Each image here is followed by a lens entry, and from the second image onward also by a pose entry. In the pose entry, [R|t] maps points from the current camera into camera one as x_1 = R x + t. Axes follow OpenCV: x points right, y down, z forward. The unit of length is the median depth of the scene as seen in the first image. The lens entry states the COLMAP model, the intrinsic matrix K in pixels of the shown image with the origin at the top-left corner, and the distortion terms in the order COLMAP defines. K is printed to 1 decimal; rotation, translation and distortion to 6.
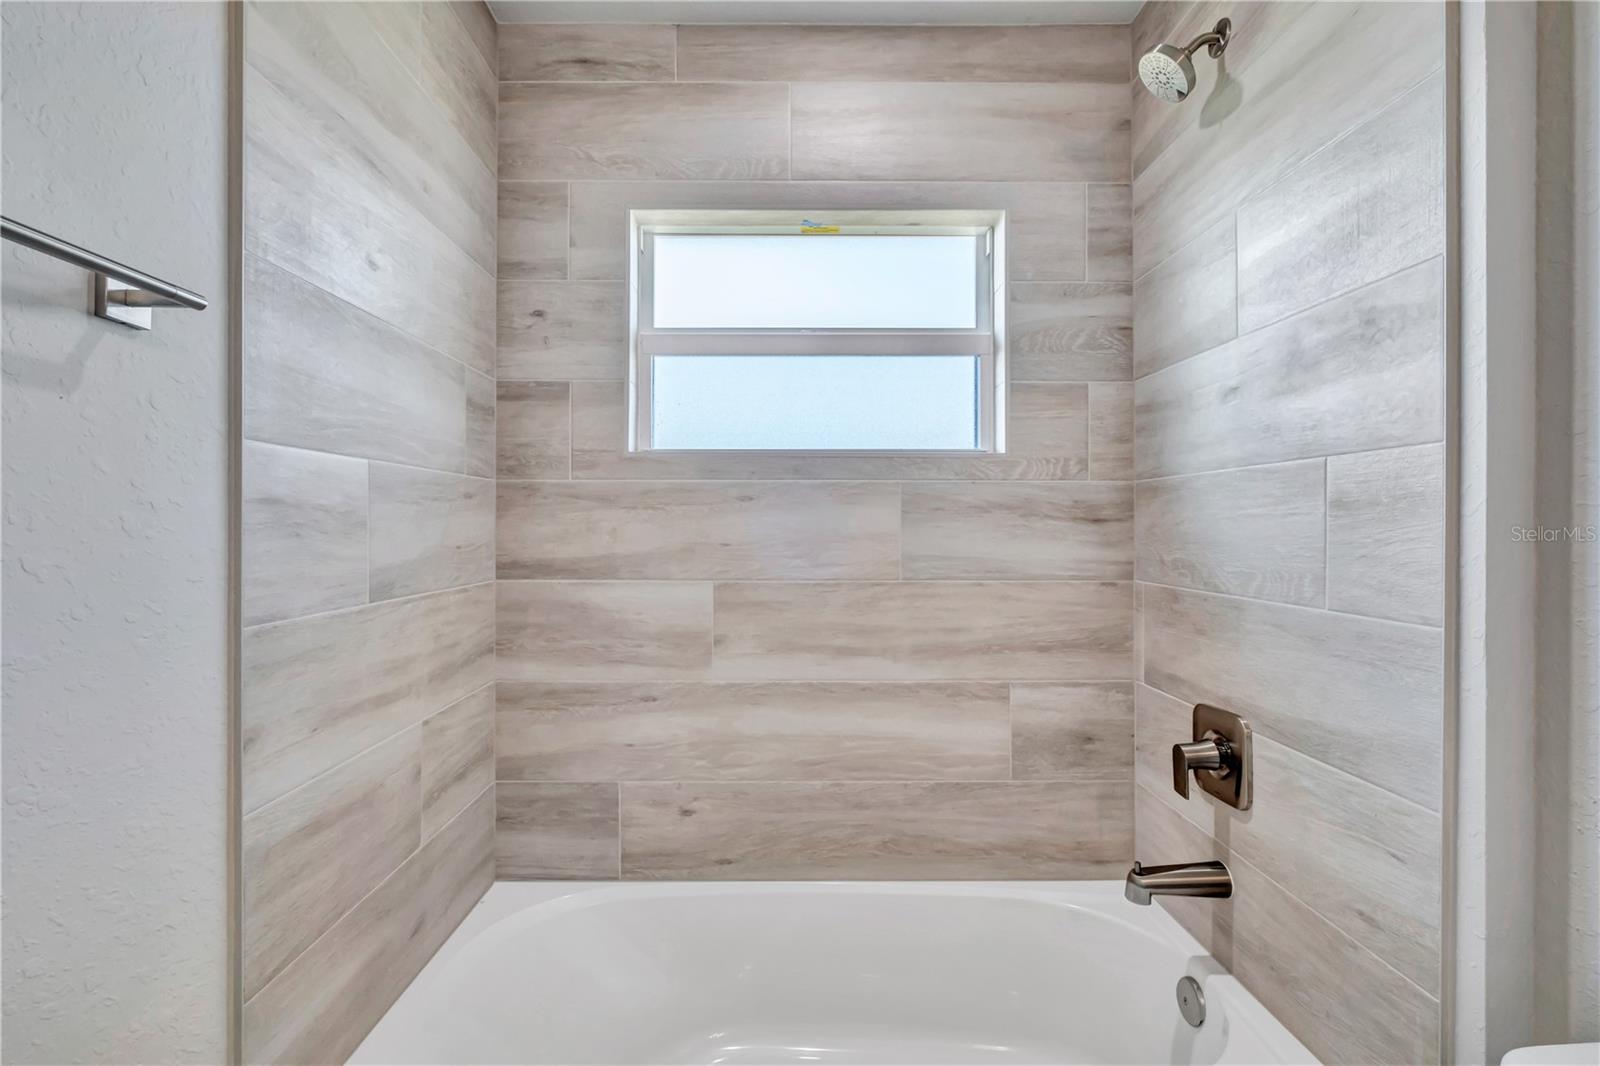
lens RADIAL K [[715.2, 0, 796.0], [0, 715.2, 529.2], [0, 0, 1]] dist [-0.005358, 0.000404]
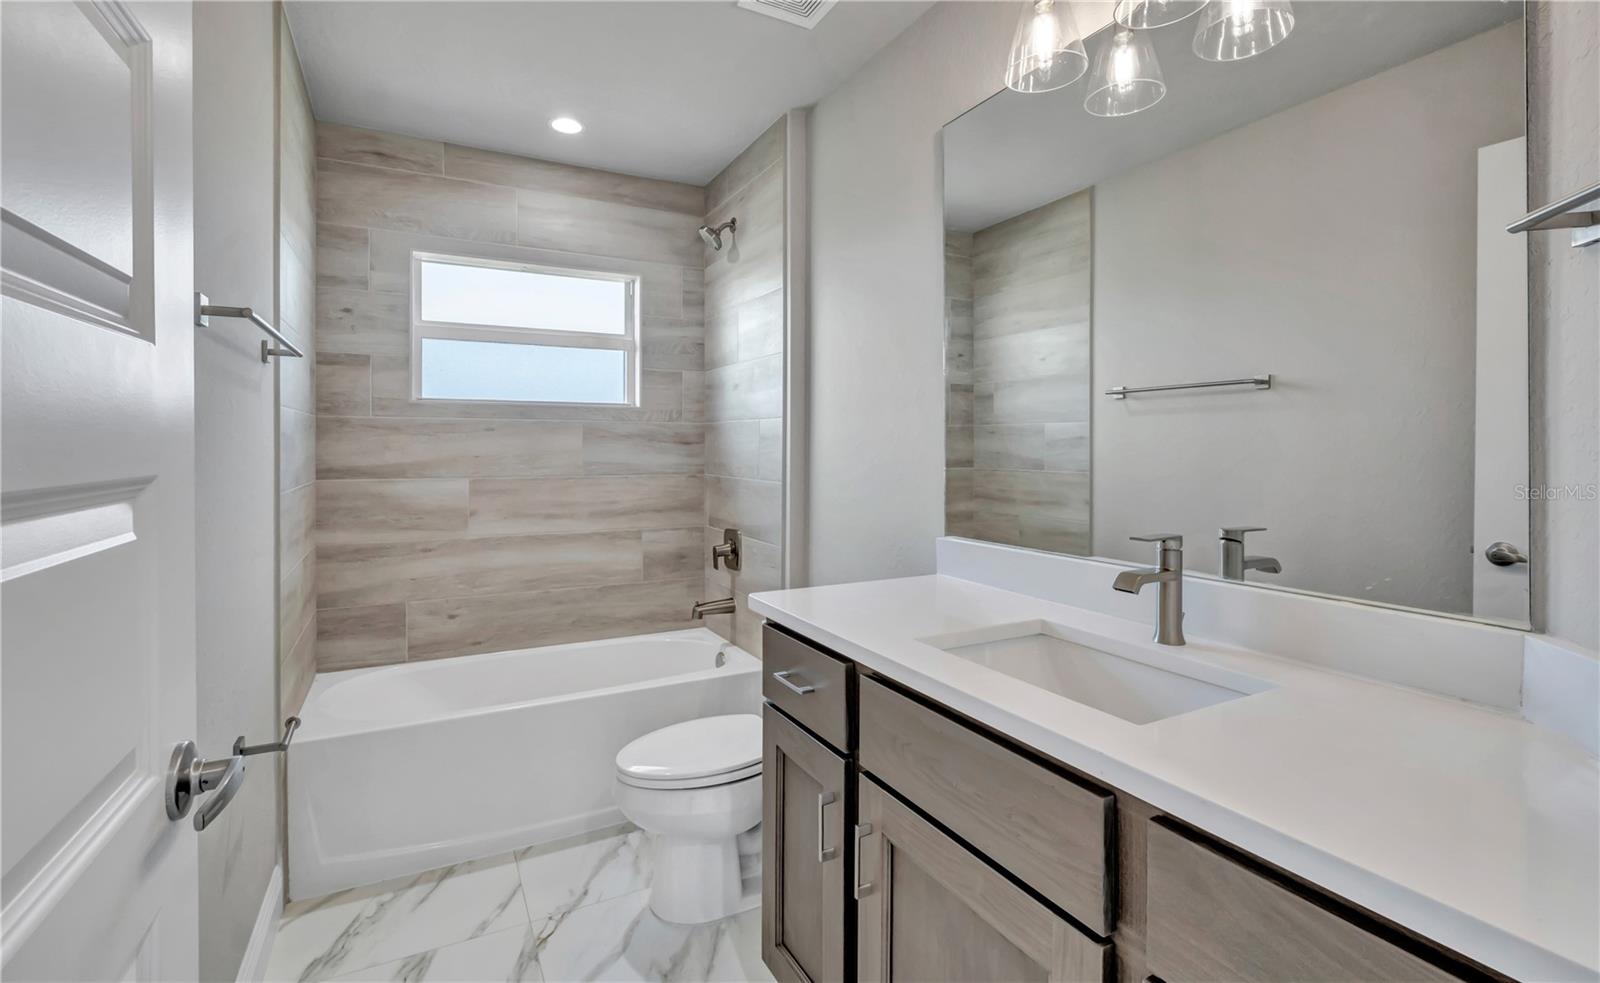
lens RADIAL K [[705.1, 0, 778.4], [0, 705.1, 450.3], [0, 0, 1]] dist [-0.003788, 0.000370]
pose [[0.901296, -0.000923, 0.433203, -0.178168], [-0.001816, 0.999981, 0.005909, -0.004387], [-0.433200, -0.006112, 0.901277, -0.817135]]
